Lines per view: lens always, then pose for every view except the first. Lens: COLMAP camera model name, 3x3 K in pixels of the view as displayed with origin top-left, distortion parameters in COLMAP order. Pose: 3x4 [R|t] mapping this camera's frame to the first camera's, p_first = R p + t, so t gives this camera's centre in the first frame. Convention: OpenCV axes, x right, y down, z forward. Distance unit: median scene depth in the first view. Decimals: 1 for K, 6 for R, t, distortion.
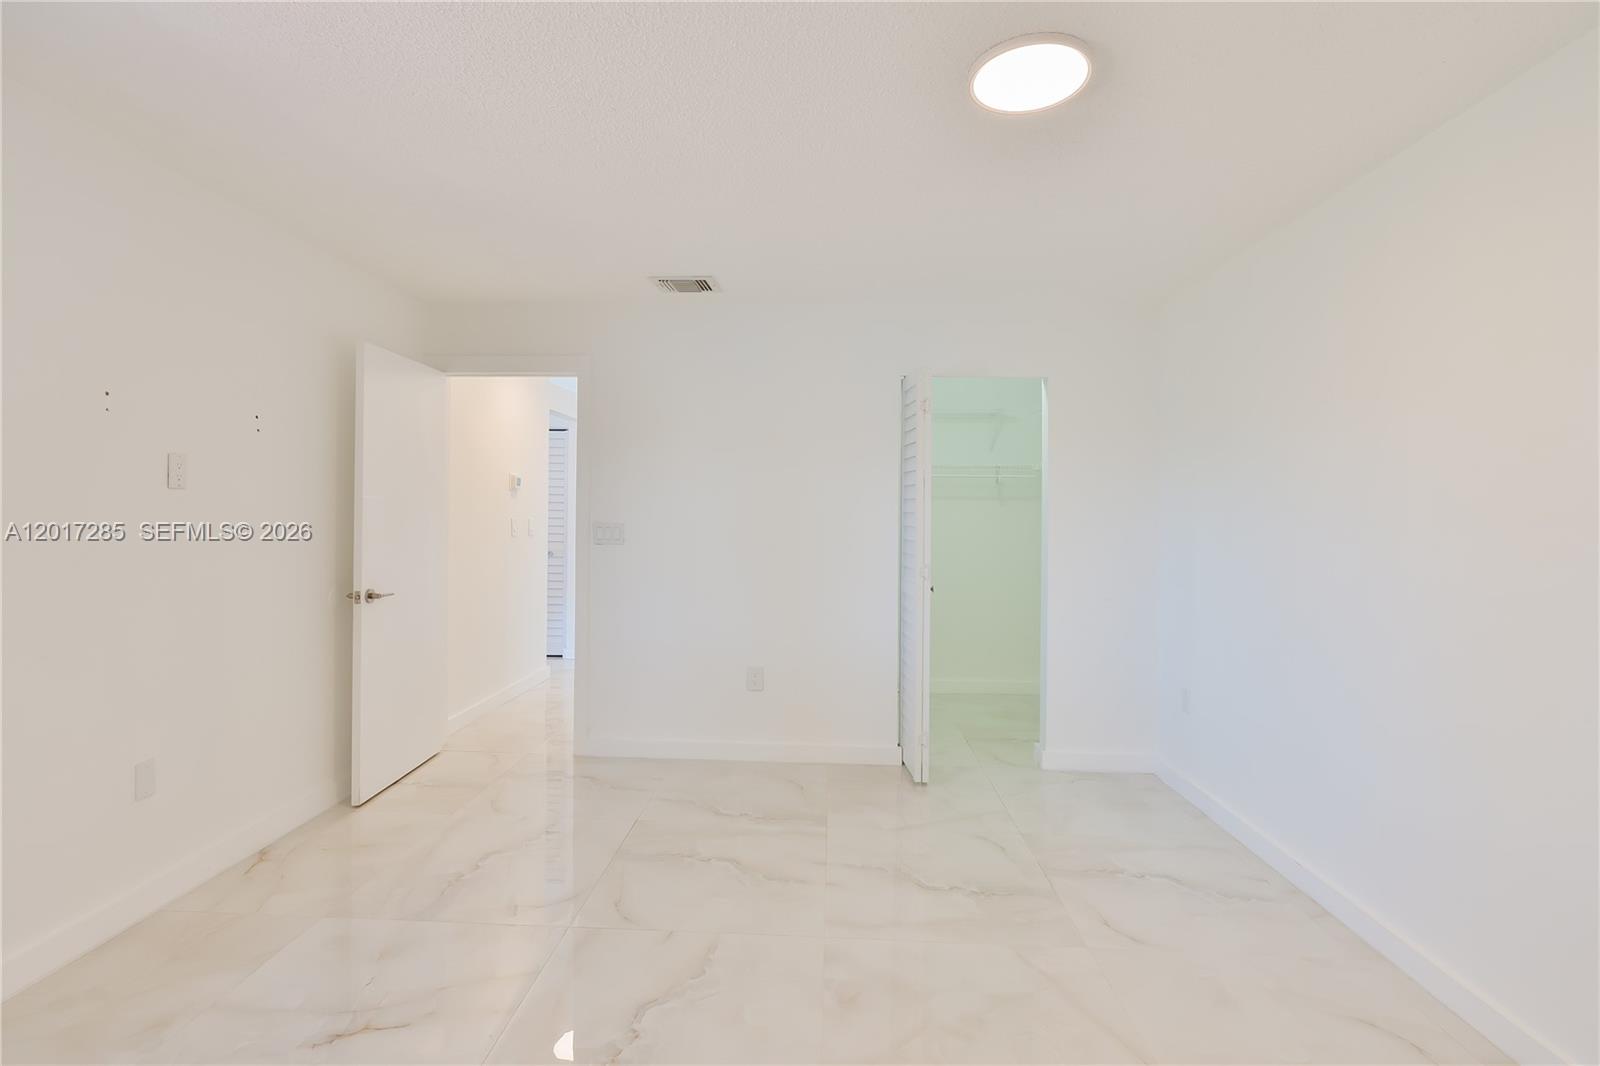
lens RADIAL K [[733.4, 0, 798.4], [0, 733.4, 525.6], [0, 0, 1]] dist [-0.010617, 0.002122]
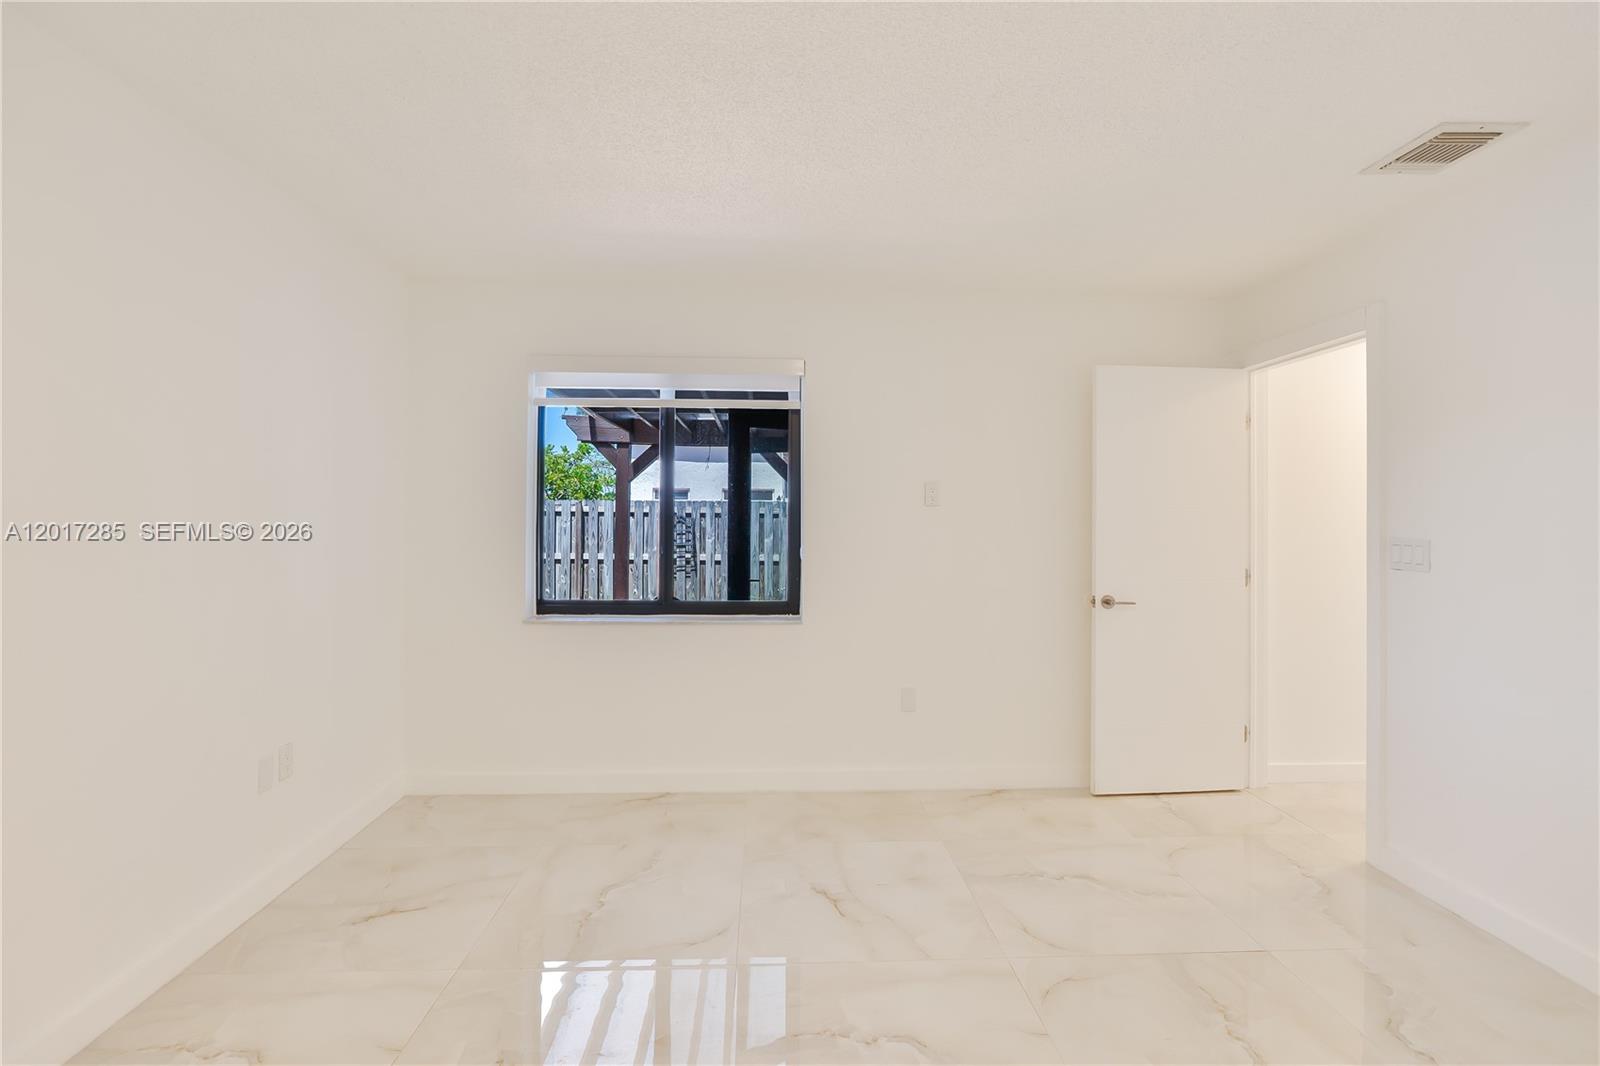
lens RADIAL K [[733.4, 0, 791.5], [0, 733.4, 527.4], [0, 0, 1]] dist [-0.010617, 0.002122]
pose [[0.081011, 0.001288, -0.996712, 0.441933], [-0.021060, 0.999778, -0.000420, -0.001330], [0.996491, 0.021025, 0.081020, 0.463502]]
